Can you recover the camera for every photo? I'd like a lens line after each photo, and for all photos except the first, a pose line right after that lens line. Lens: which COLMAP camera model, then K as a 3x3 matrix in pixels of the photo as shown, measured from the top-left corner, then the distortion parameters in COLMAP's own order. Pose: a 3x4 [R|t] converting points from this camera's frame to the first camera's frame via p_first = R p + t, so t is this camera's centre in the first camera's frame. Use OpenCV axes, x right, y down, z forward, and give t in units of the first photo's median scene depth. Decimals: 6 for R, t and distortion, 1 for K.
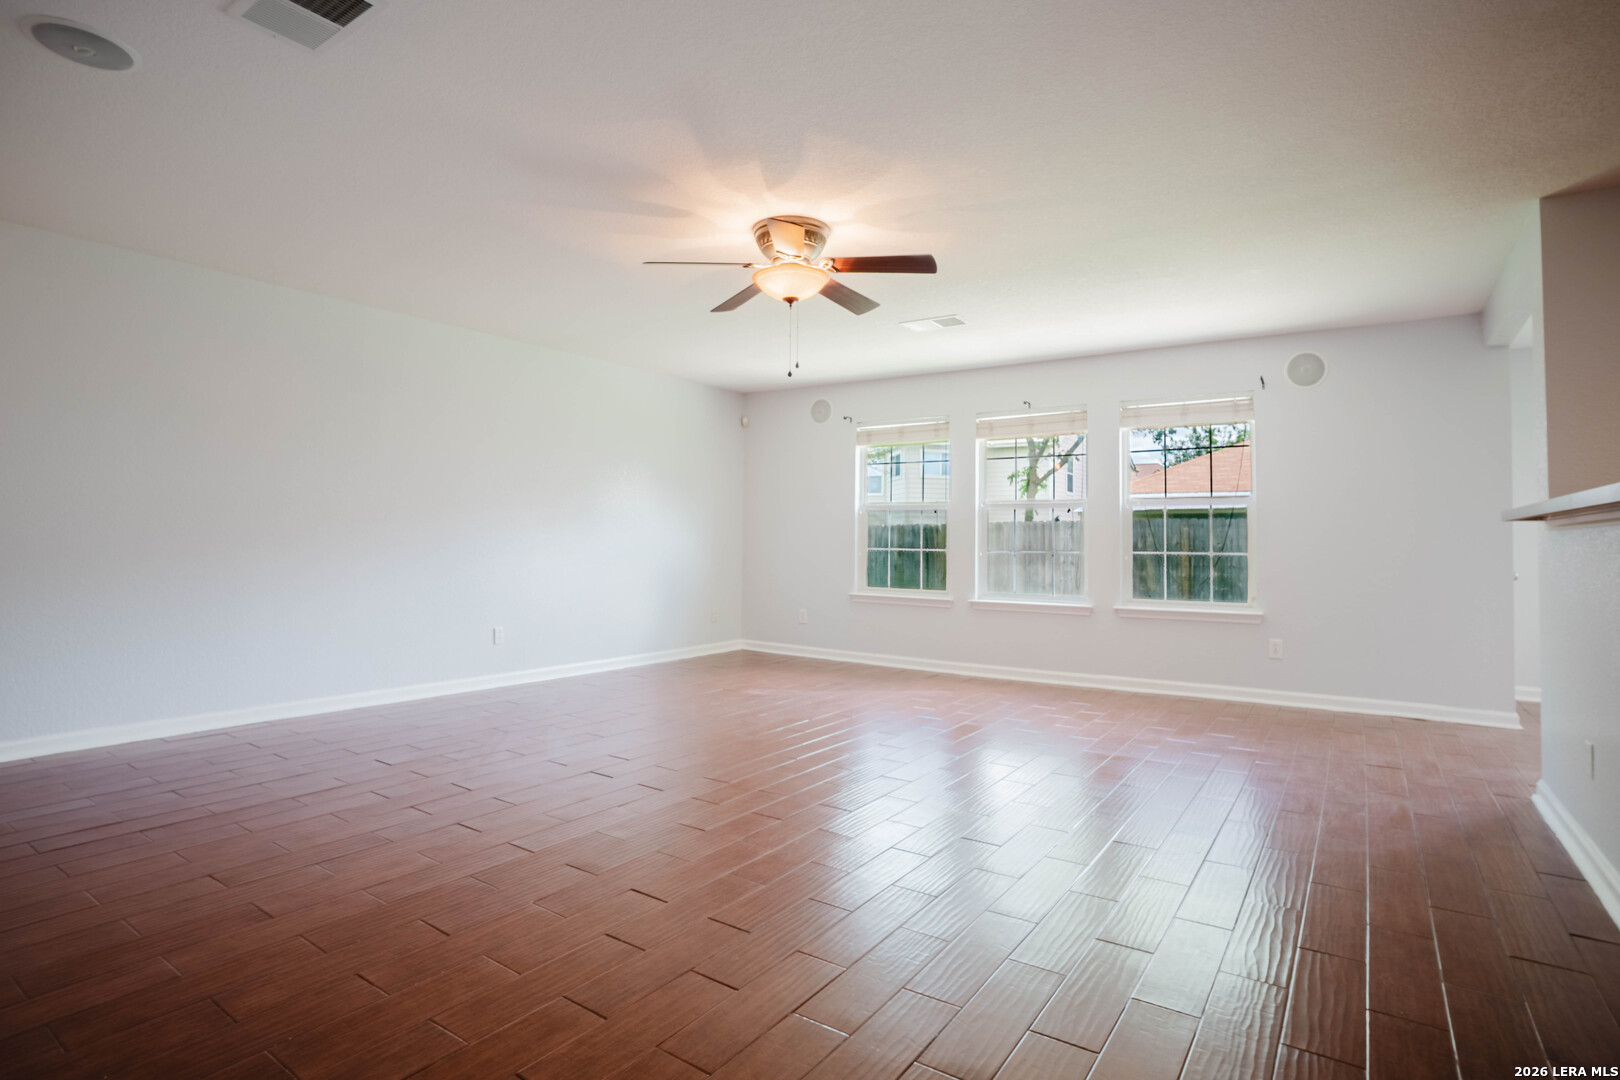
lens RADIAL K [[834.1, 0, 797.1], [0, 834.1, 495.1], [0, 0, 1]] dist [-0.075630, 0.028359]
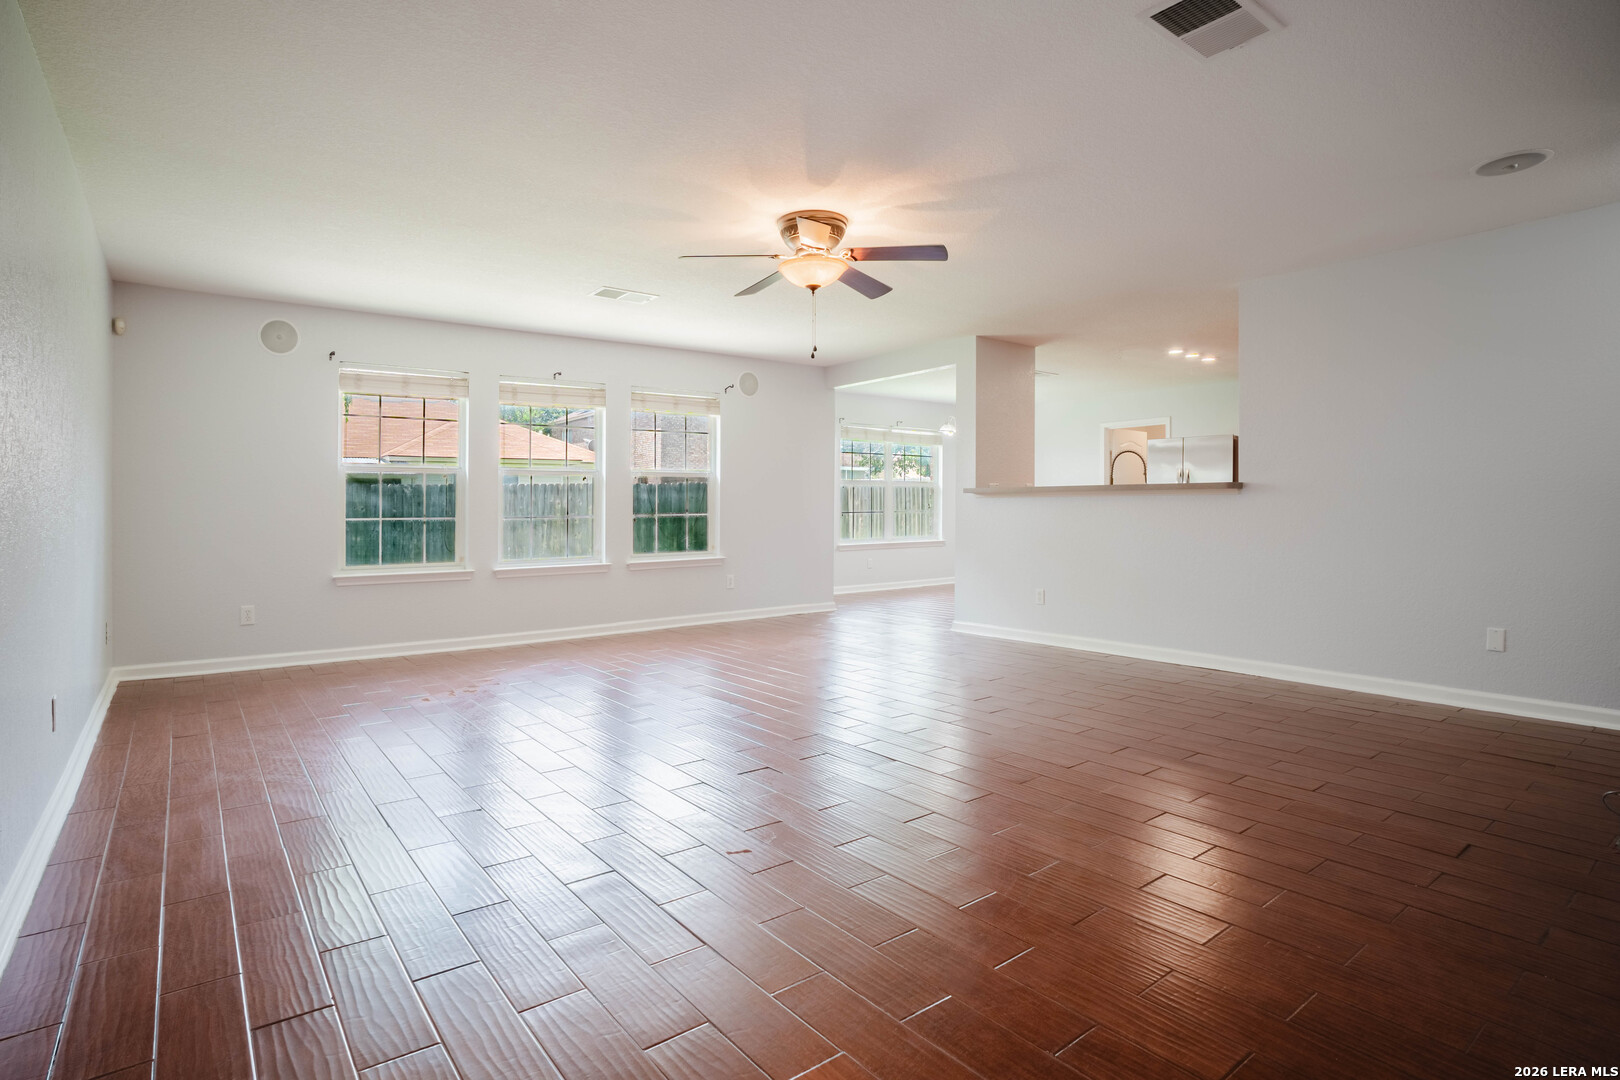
lens RADIAL K [[834.1, 0, 797.1], [0, 834.1, 495.1], [0, 0, 1]] dist [-0.075630, 0.028359]
pose [[0.295002, -0.000322, 0.955497, -0.599917], [-0.041263, 0.999063, 0.013077, 0.013942], [-0.954605, -0.043284, 0.294712, 0.388632]]
